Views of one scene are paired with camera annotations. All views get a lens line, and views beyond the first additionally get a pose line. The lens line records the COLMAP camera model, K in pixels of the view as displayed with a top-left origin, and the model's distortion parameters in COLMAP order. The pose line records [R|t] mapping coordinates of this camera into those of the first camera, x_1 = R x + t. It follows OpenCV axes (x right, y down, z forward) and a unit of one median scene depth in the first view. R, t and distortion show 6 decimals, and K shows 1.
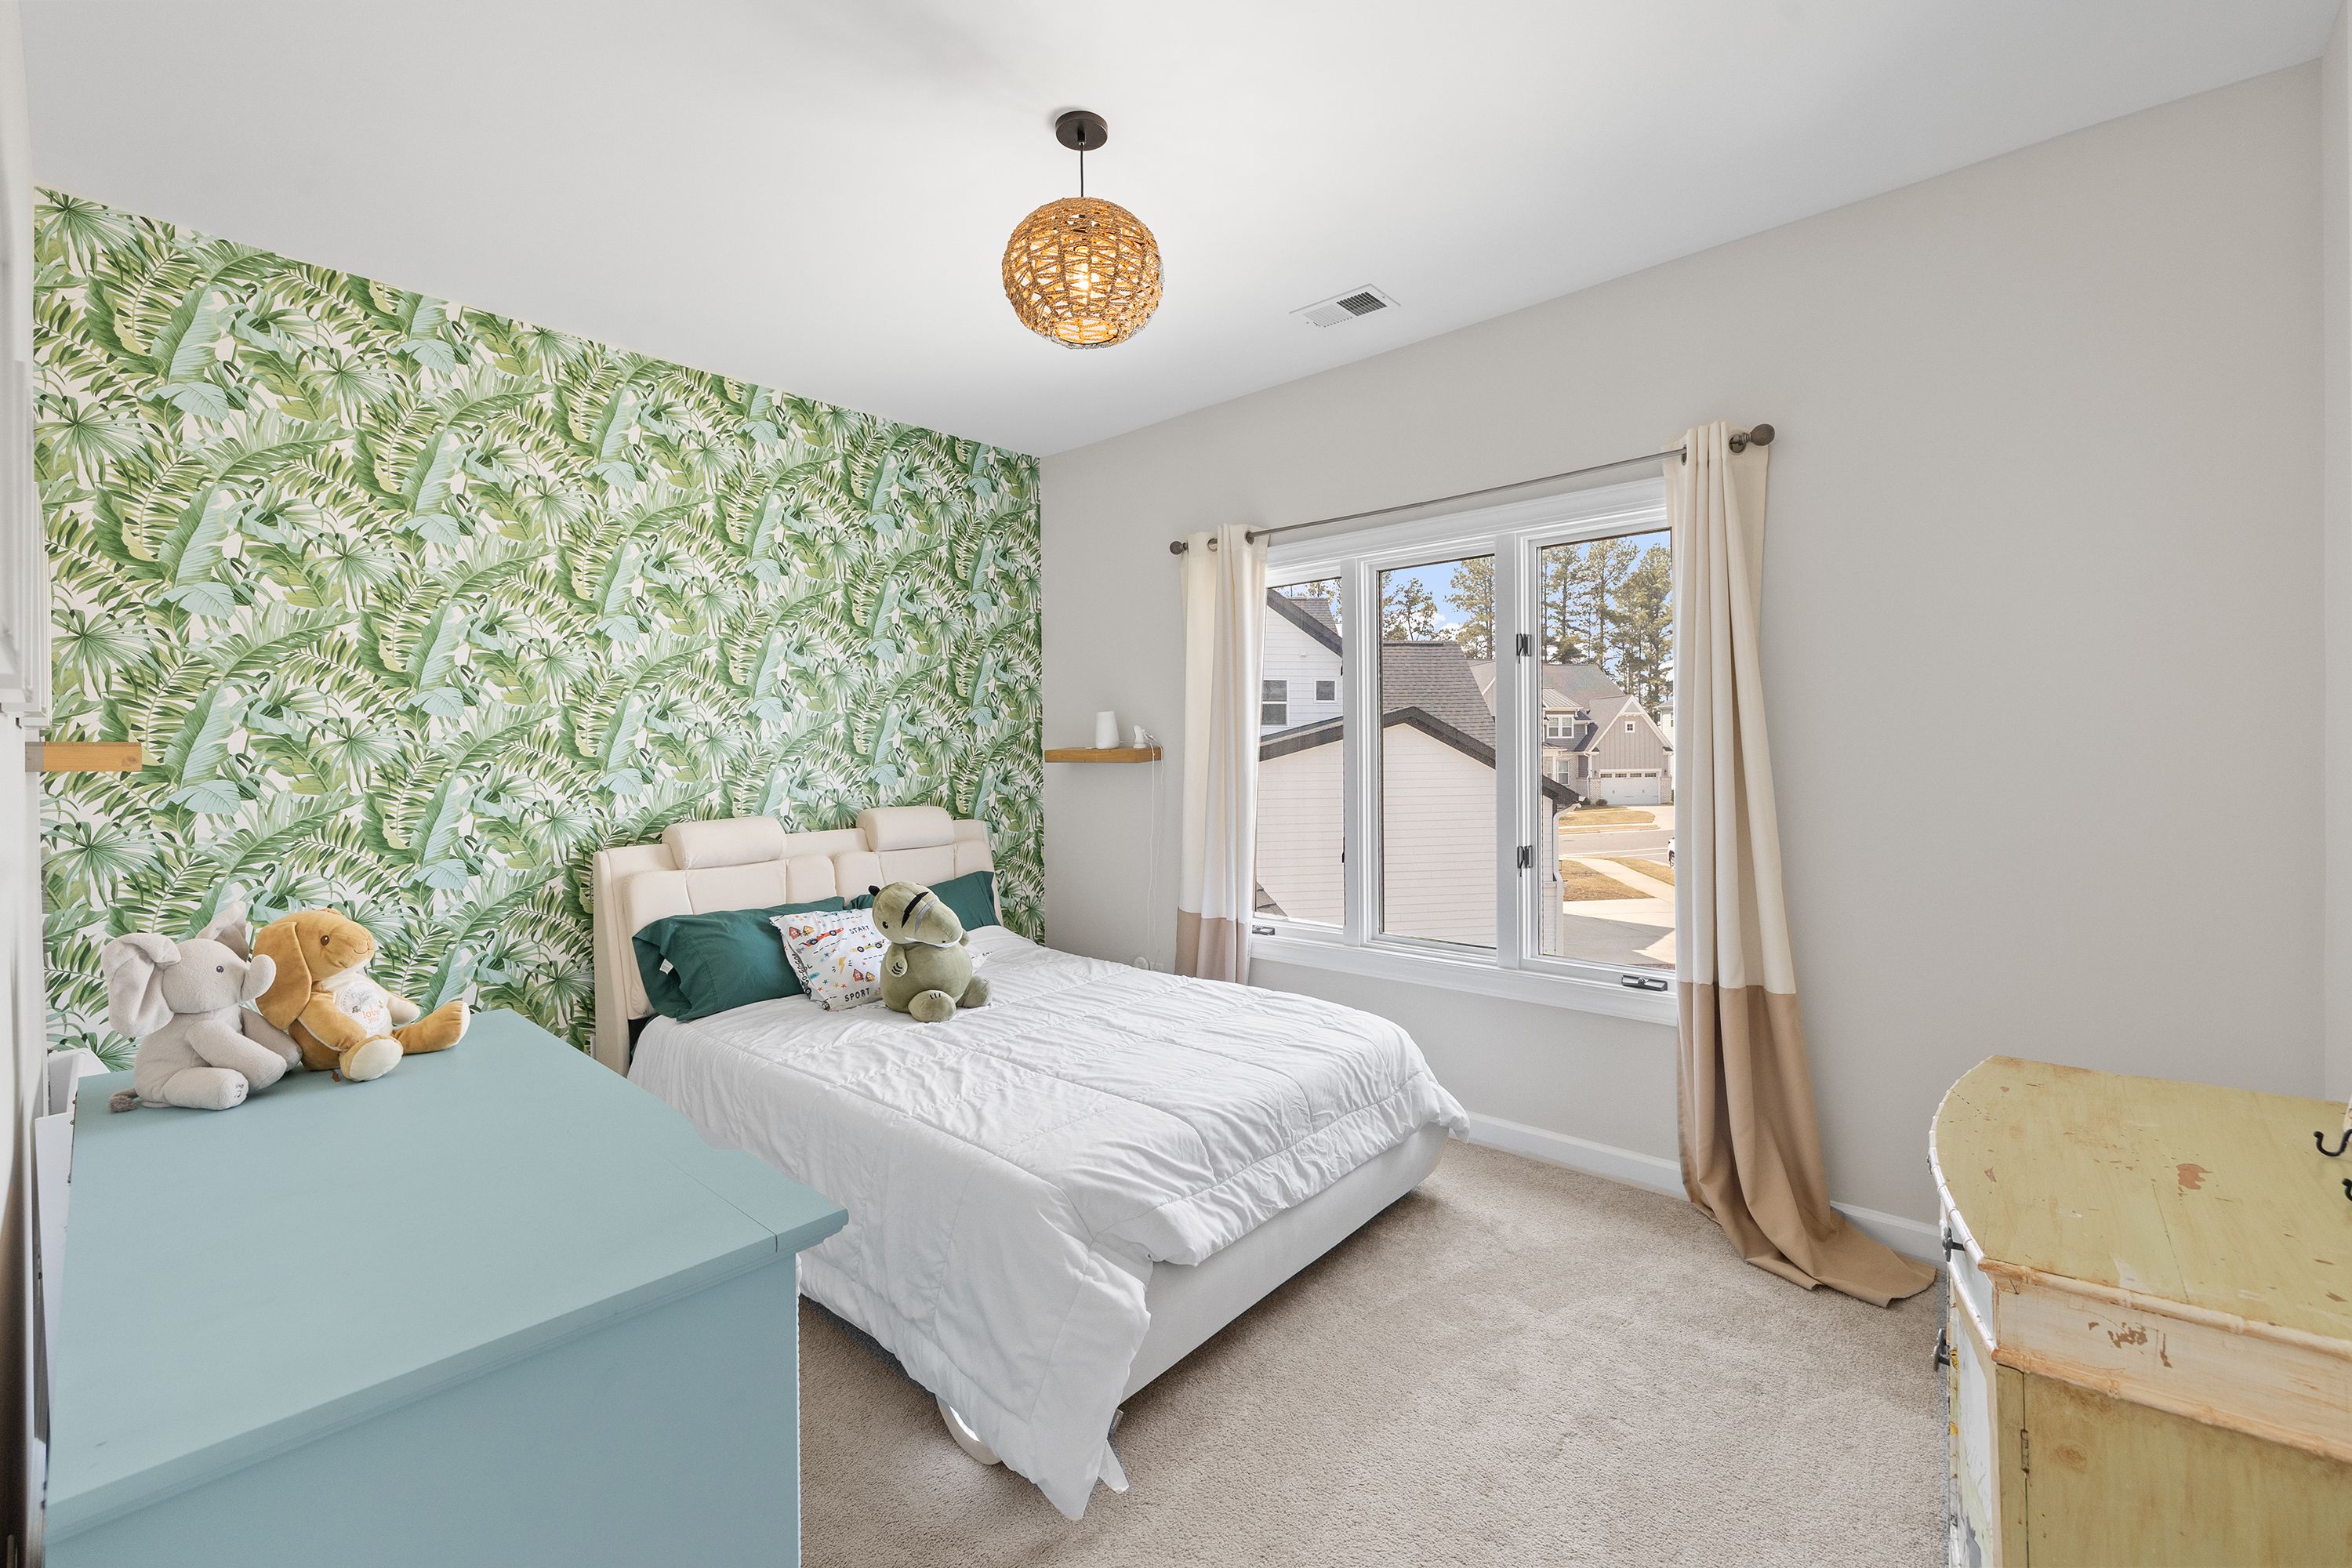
lens RADIAL K [[984.0, 0, 1176.7], [0, 984.0, 769.6], [0, 0, 1]] dist [0.000394, 0.000098]
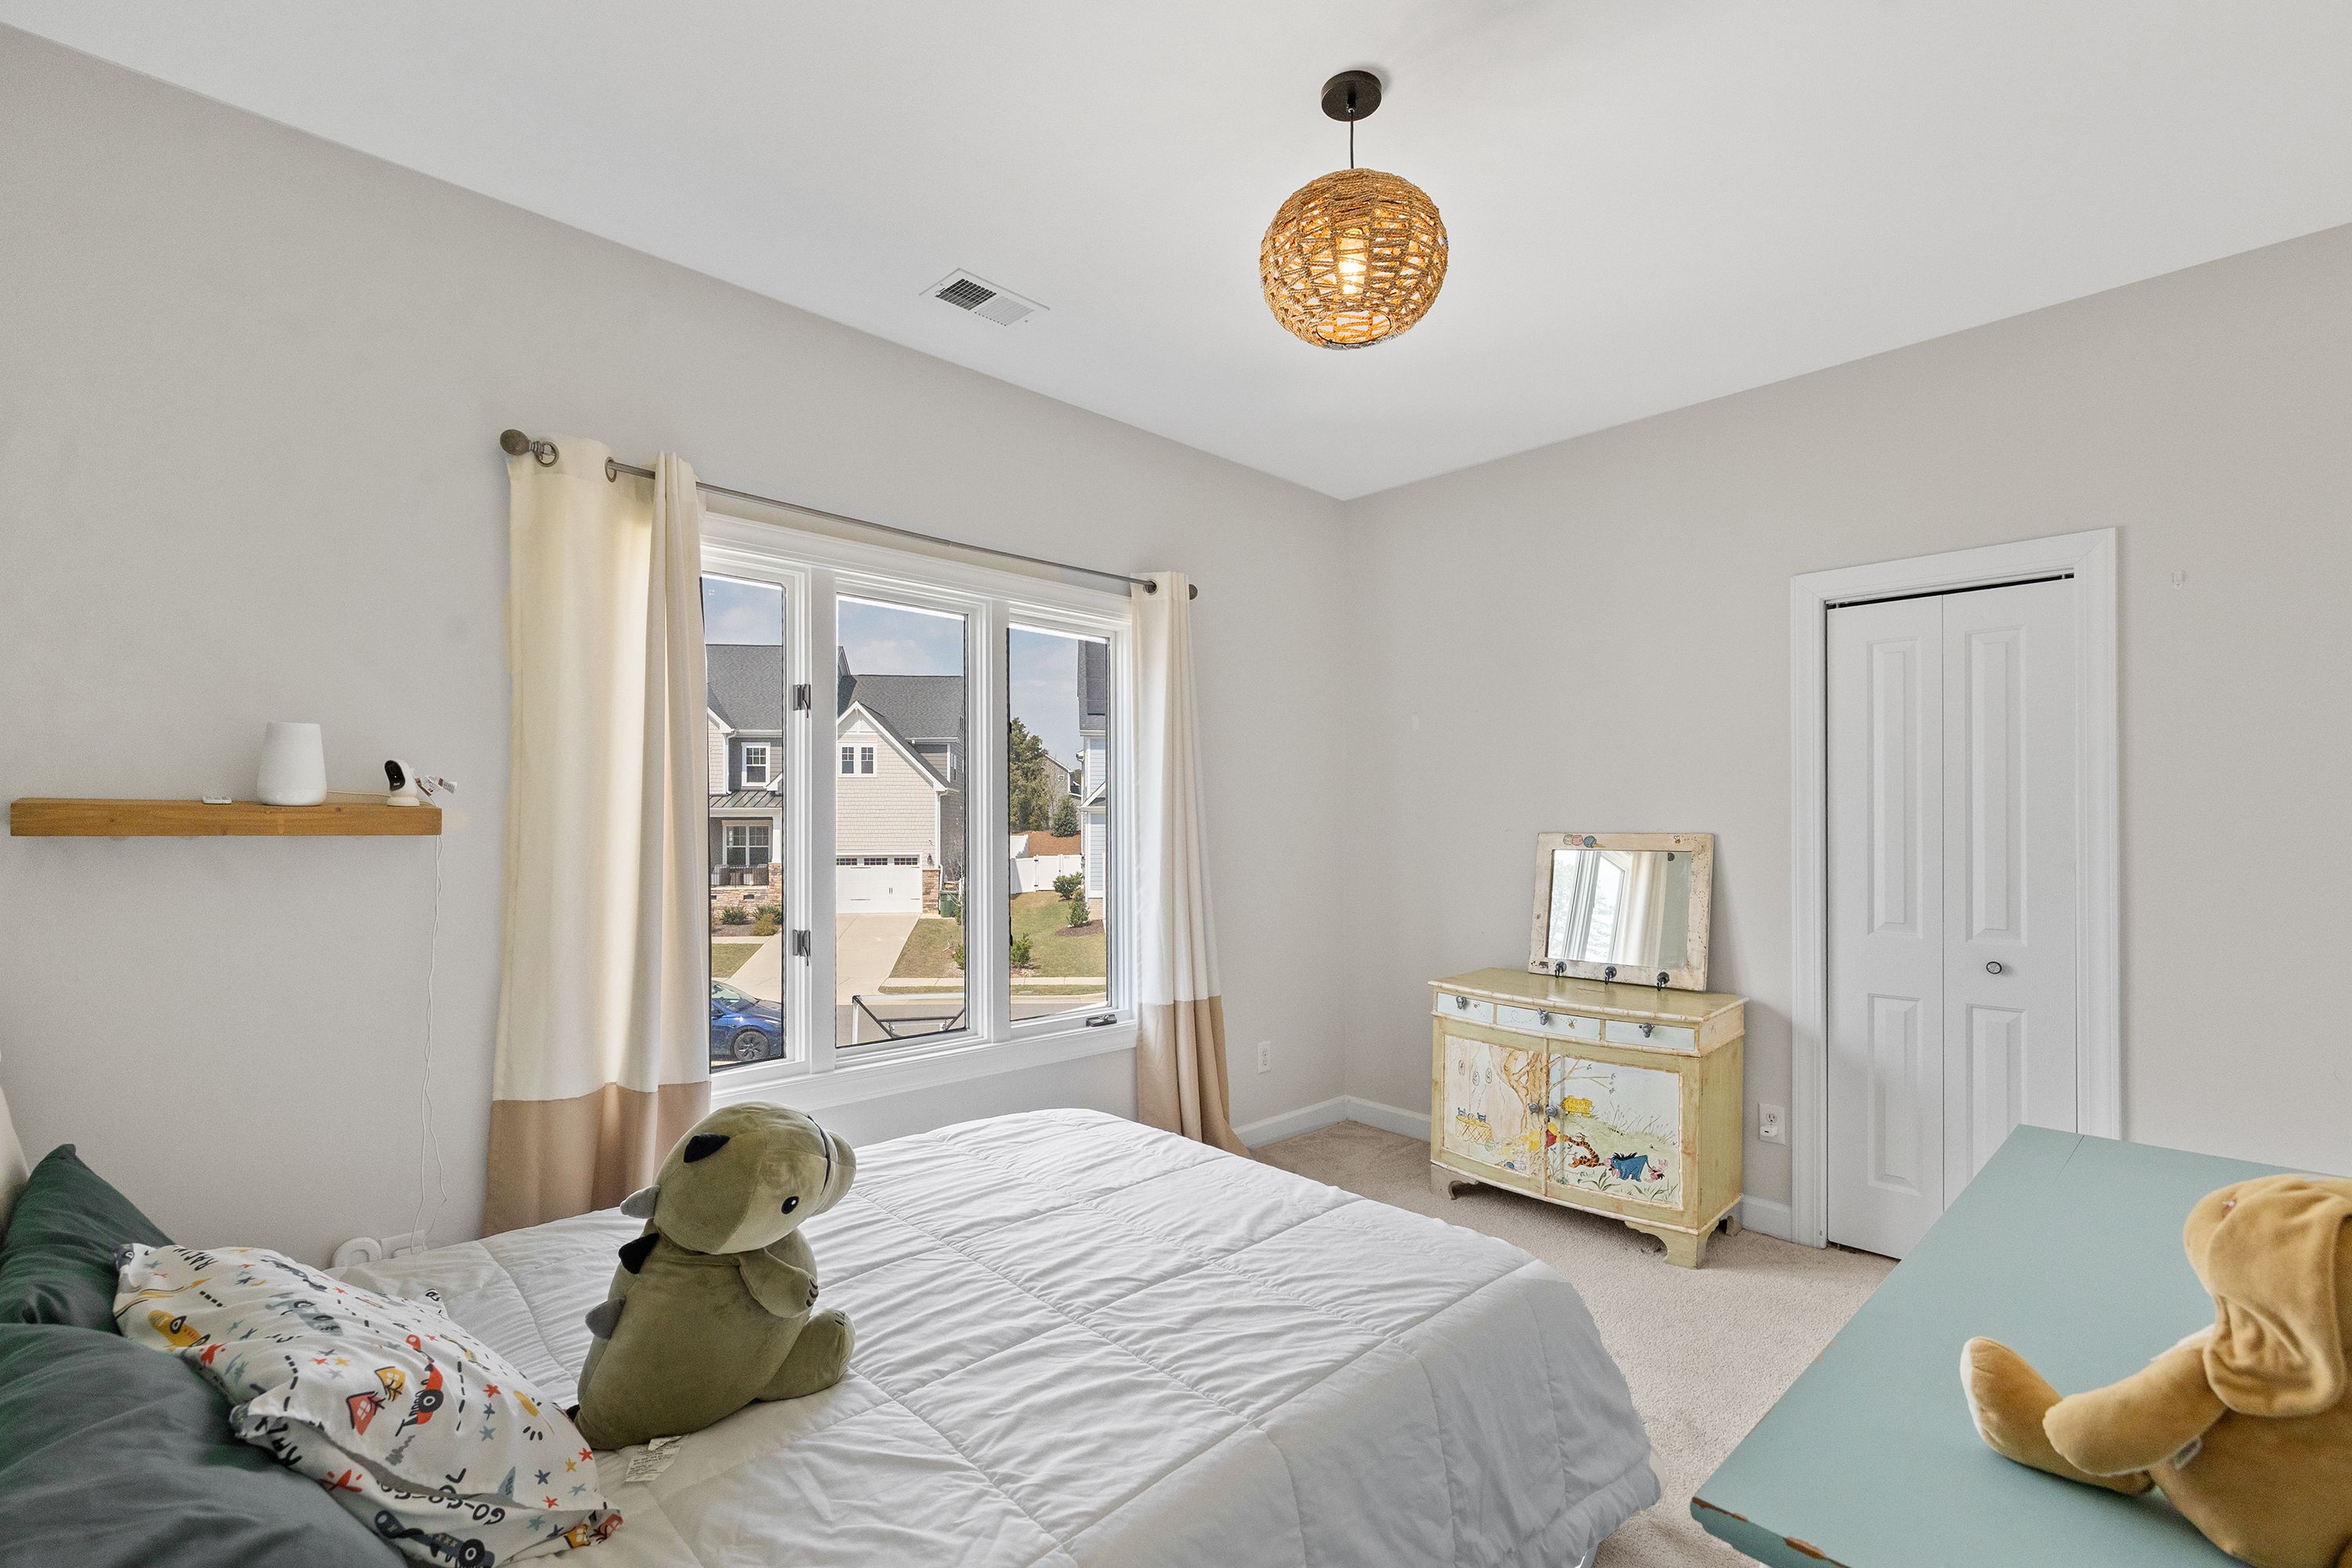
lens RADIAL K [[1037.4, 0, 1182.0], [0, 1037.4, 823.2], [0, 0, 1]] dist [0.000184, -0.000015]
pose [[0.075604, 0.011387, 0.997073, -0.879001], [0.020304, 0.999710, -0.012956, 0.001052], [-0.996931, 0.021224, 0.075351, 0.947426]]
